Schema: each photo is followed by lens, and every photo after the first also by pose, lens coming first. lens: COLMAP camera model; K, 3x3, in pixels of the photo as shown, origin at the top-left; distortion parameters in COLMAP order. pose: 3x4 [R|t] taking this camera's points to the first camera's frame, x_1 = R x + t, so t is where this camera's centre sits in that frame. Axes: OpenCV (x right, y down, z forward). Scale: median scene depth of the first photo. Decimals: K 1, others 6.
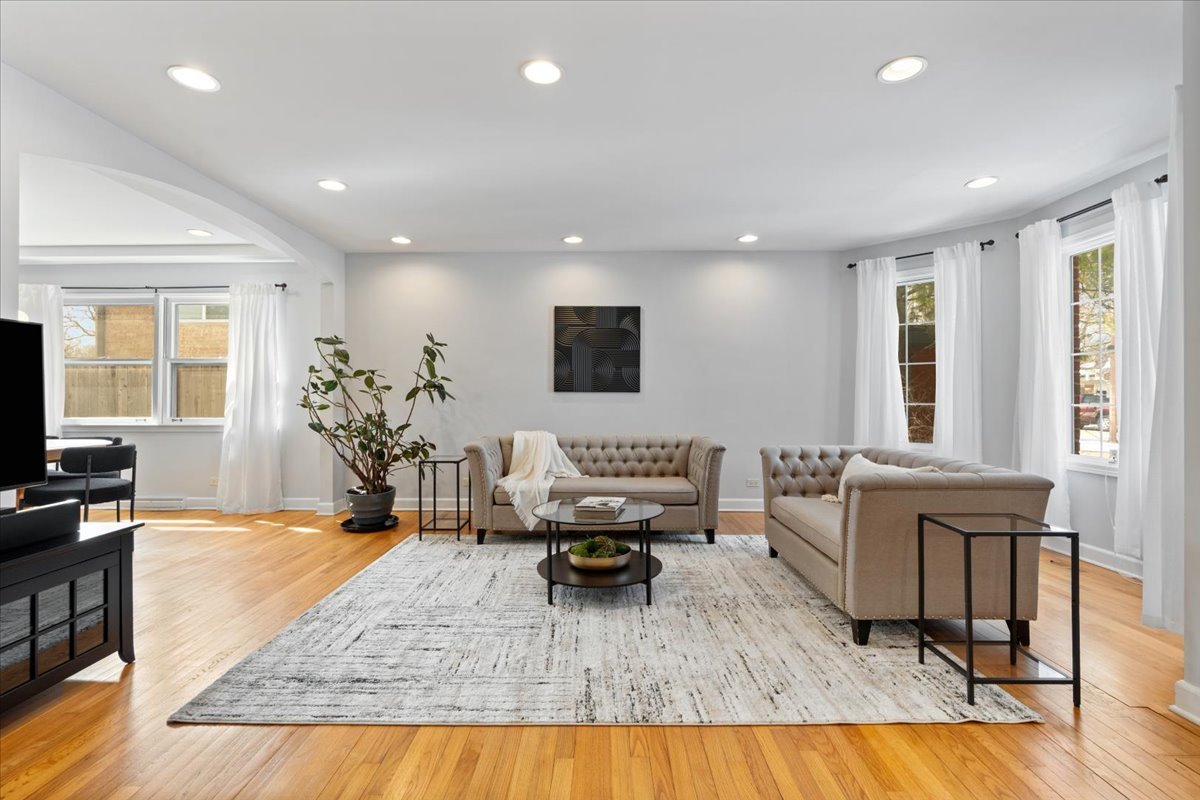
lens RADIAL K [[550.5, 0, 596.2], [0, 550.5, 396.0], [0, 0, 1]] dist [-0.008686, 0.002911]
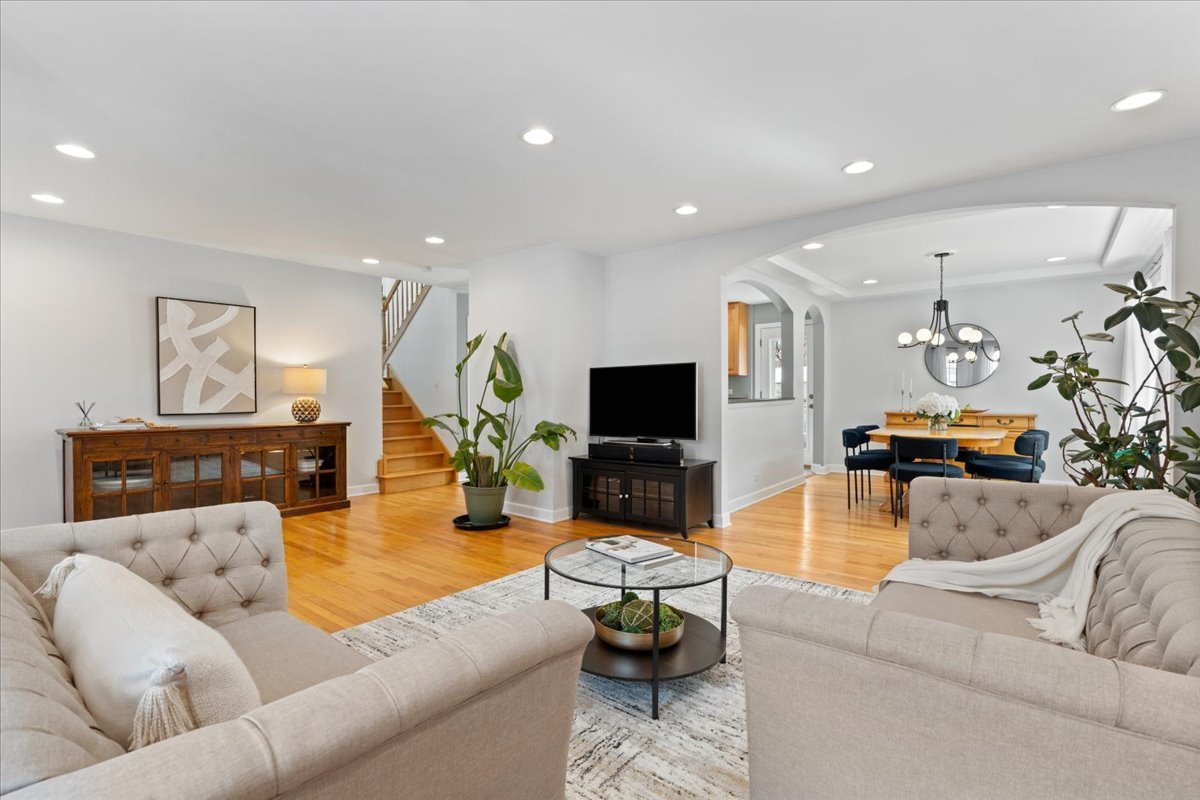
lens RADIAL K [[550.5, 0, 592.7], [0, 550.5, 401.1], [0, 0, 1]] dist [-0.008686, 0.002911]
pose [[-0.625943, 0.009795, -0.779807, 0.878243], [0.008991, 0.999945, 0.005343, -0.003548], [0.779817, -0.003667, -0.625997, 2.053213]]
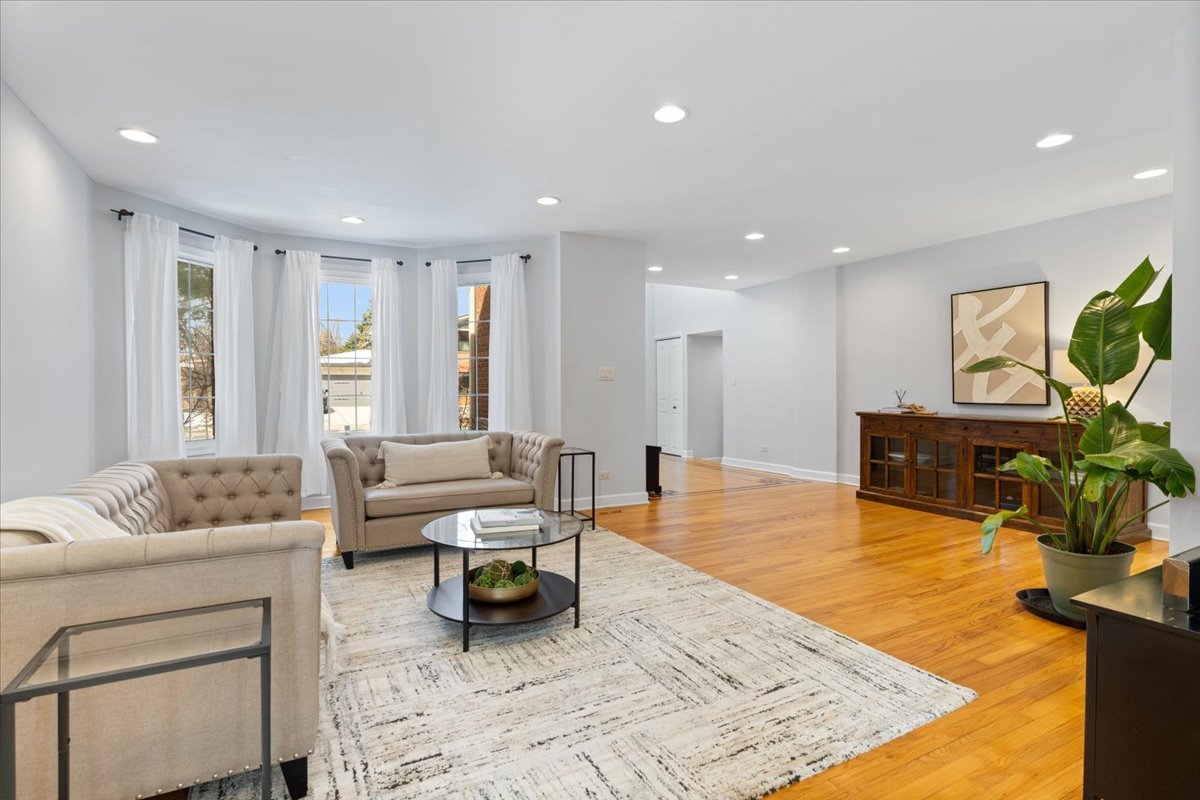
lens RADIAL K [[578.7, 0, 598.8], [0, 578.7, 393.3], [0, 0, 1]] dist [-0.000375, -0.000257]
pose [[-0.496008, -0.006667, 0.868292, -1.207471], [-0.004629, 0.999977, 0.005033, -0.000714], [-0.868306, -0.001523, -0.496027, 1.912787]]
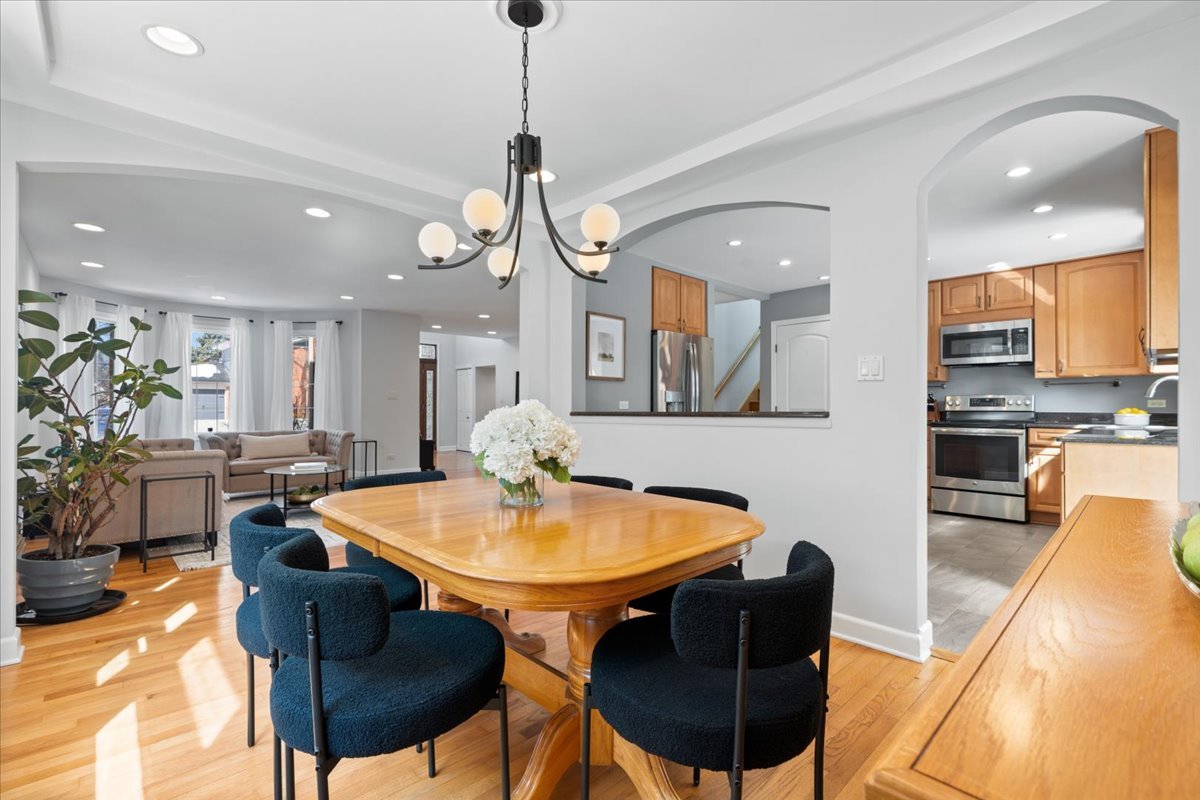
lens RADIAL K [[533.2, 0, 593.7], [0, 533.2, 404.1], [0, 0, 1]] dist [-0.003586, 0.001290]
pose [[-0.694126, -0.003573, 0.719845, -2.677998], [-0.009732, 0.999943, -0.004422, -0.006460], [-0.719788, -0.010075, -0.694121, 2.221049]]
